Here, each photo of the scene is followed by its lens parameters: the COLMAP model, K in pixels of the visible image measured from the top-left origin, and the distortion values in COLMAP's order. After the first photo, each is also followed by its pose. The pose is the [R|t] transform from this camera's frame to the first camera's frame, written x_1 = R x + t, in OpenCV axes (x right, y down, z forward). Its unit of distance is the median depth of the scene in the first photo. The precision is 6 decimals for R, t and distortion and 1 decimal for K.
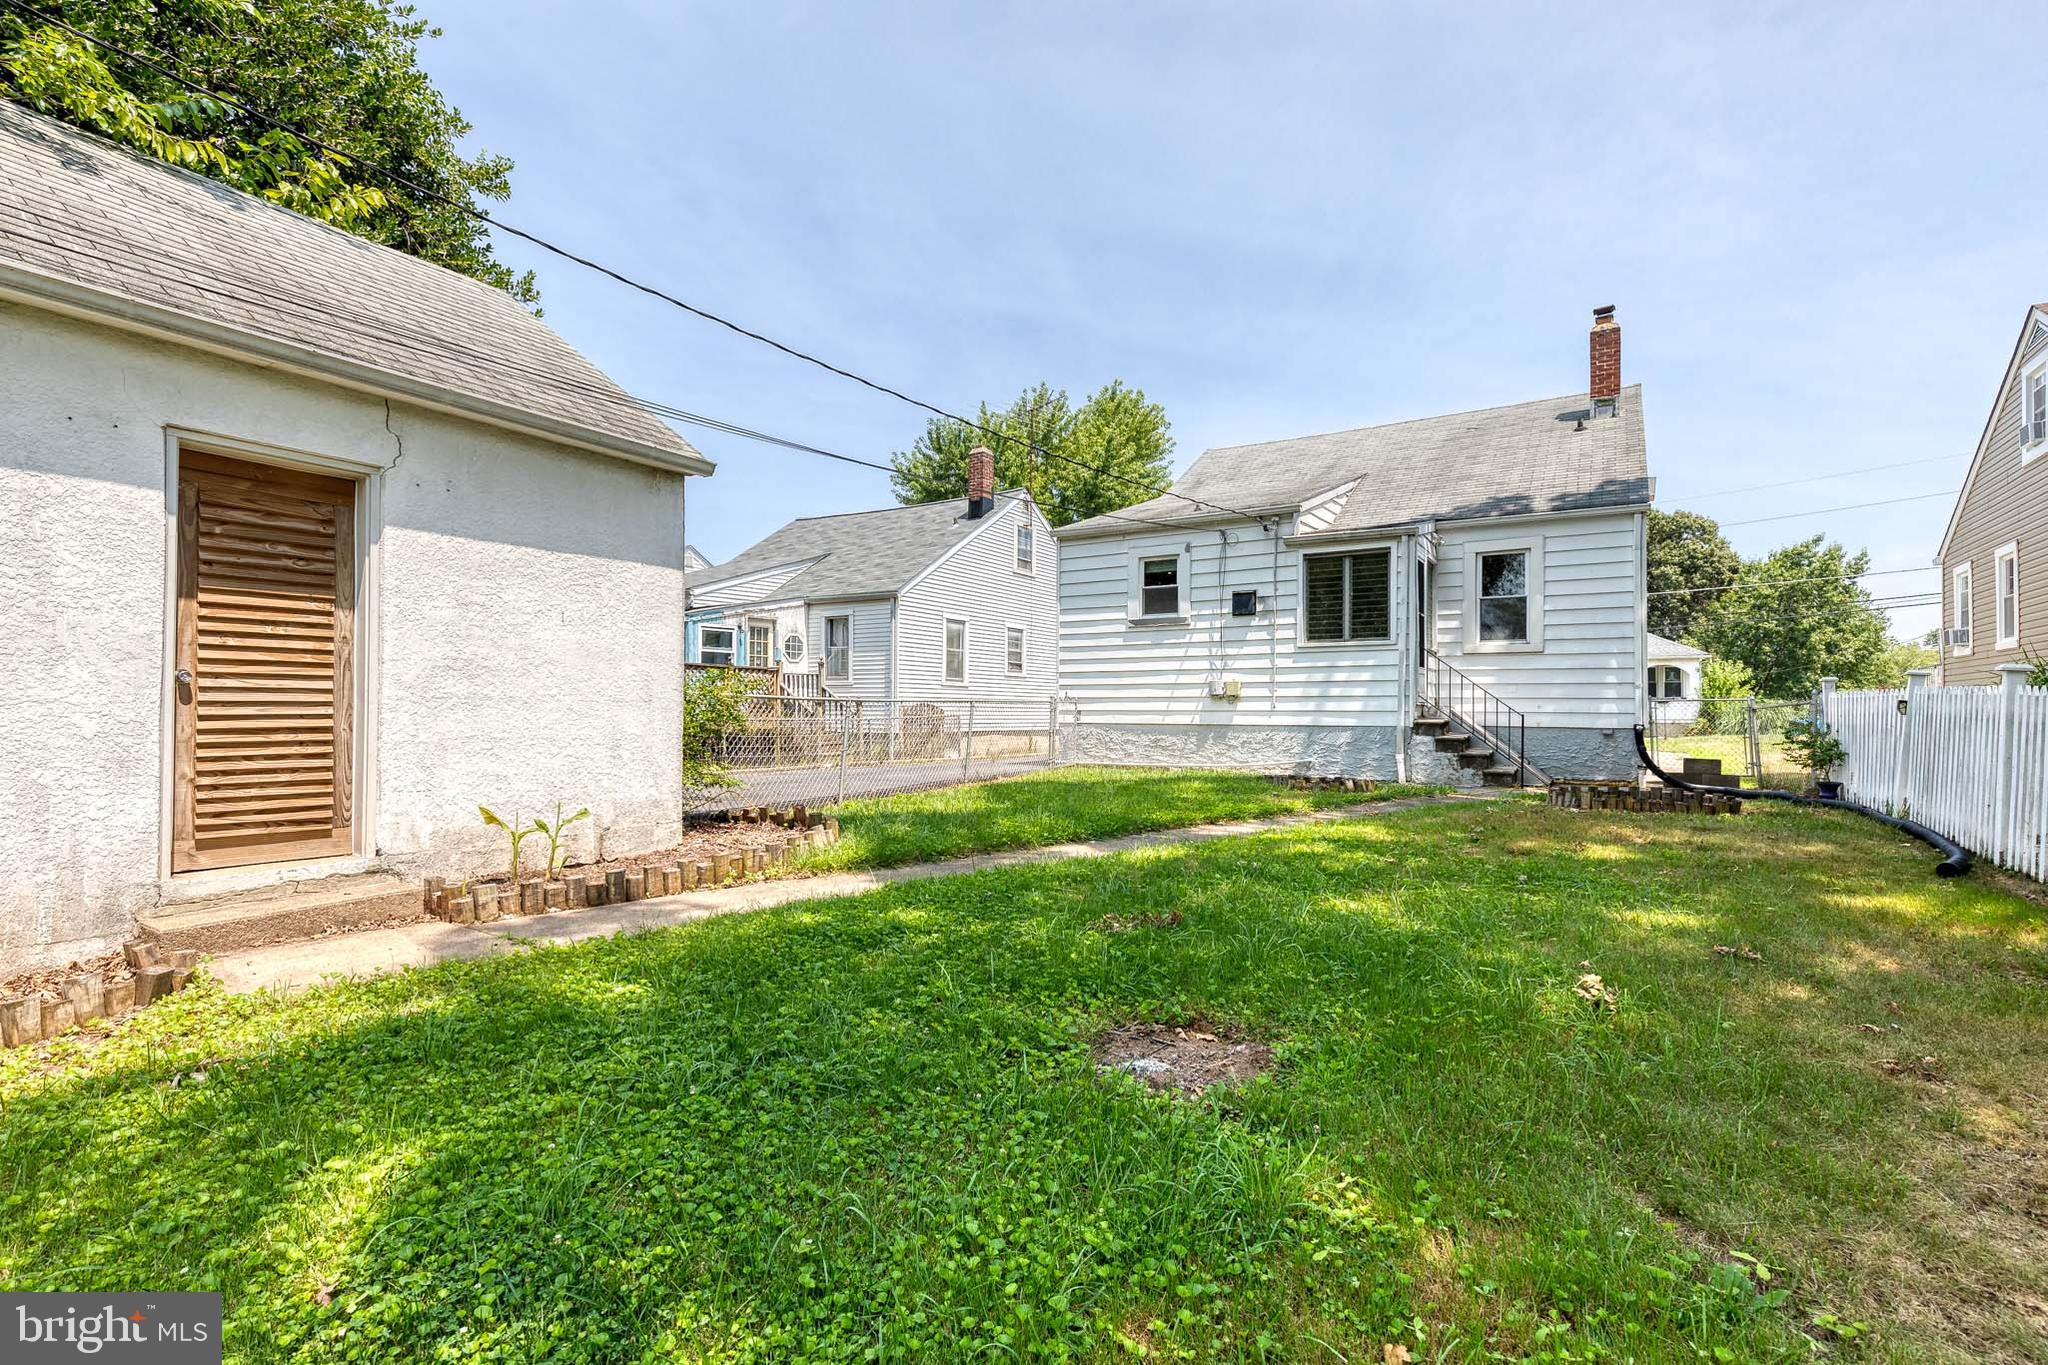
lens RADIAL K [[917.3, 0, 1044.2], [0, 917.3, 682.5], [0, 0, 1]] dist [0.010166, -0.000695]
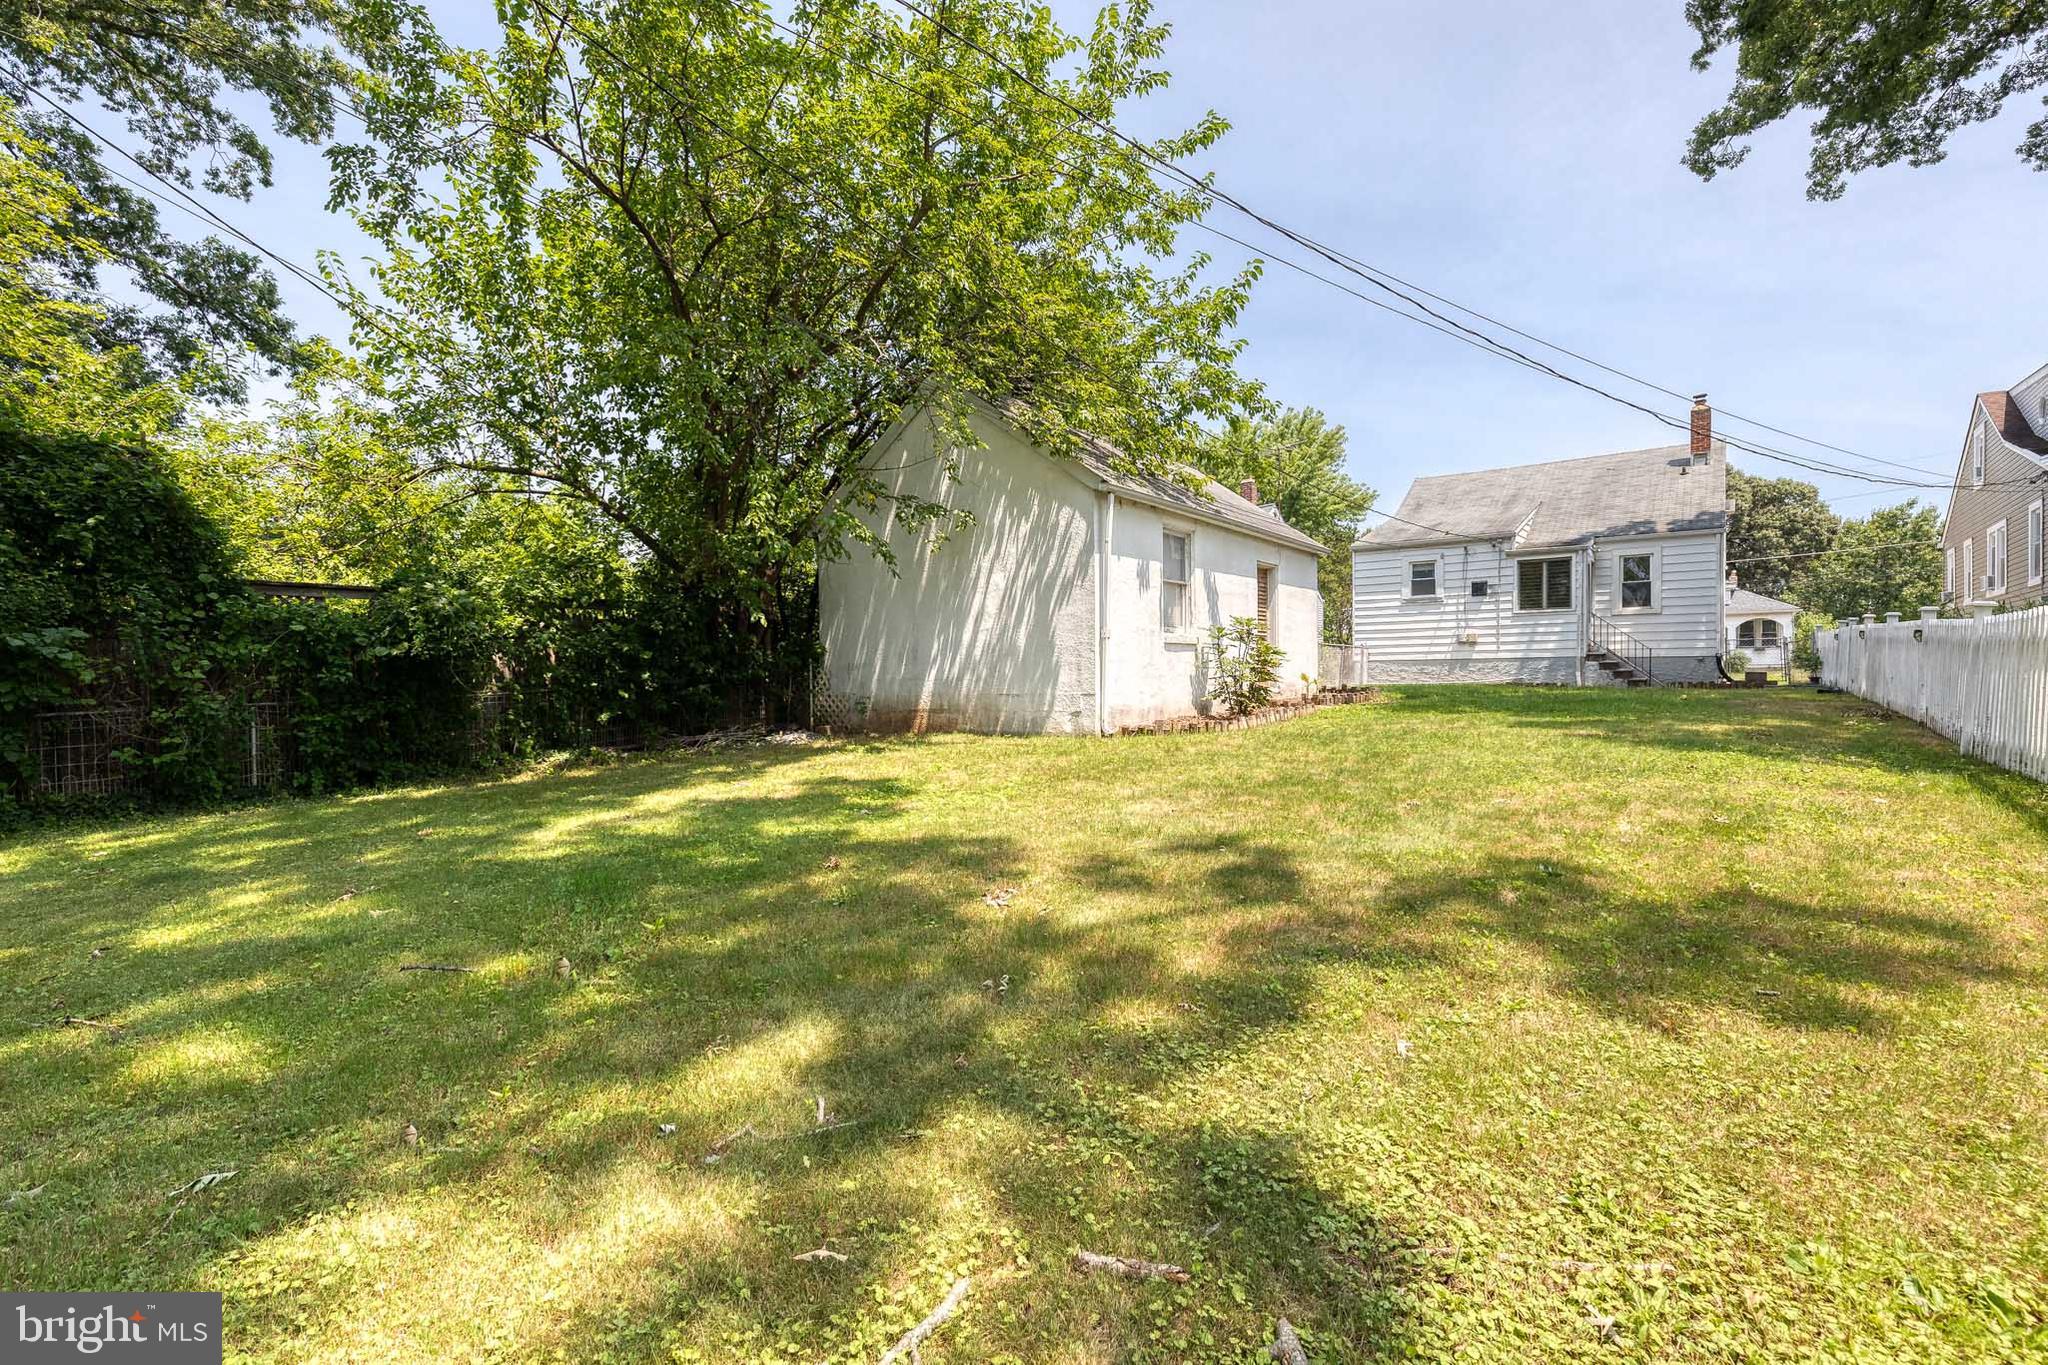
lens RADIAL K [[928.1, 0, 1022.4], [0, 928.1, 674.3], [0, 0, 1]] dist [0.001465, 0.000359]
pose [[0.995516, -0.014219, -0.093523, -0.470810], [0.016755, 0.999511, 0.026393, 0.014507], [0.093102, -0.027842, 0.995267, -0.816940]]
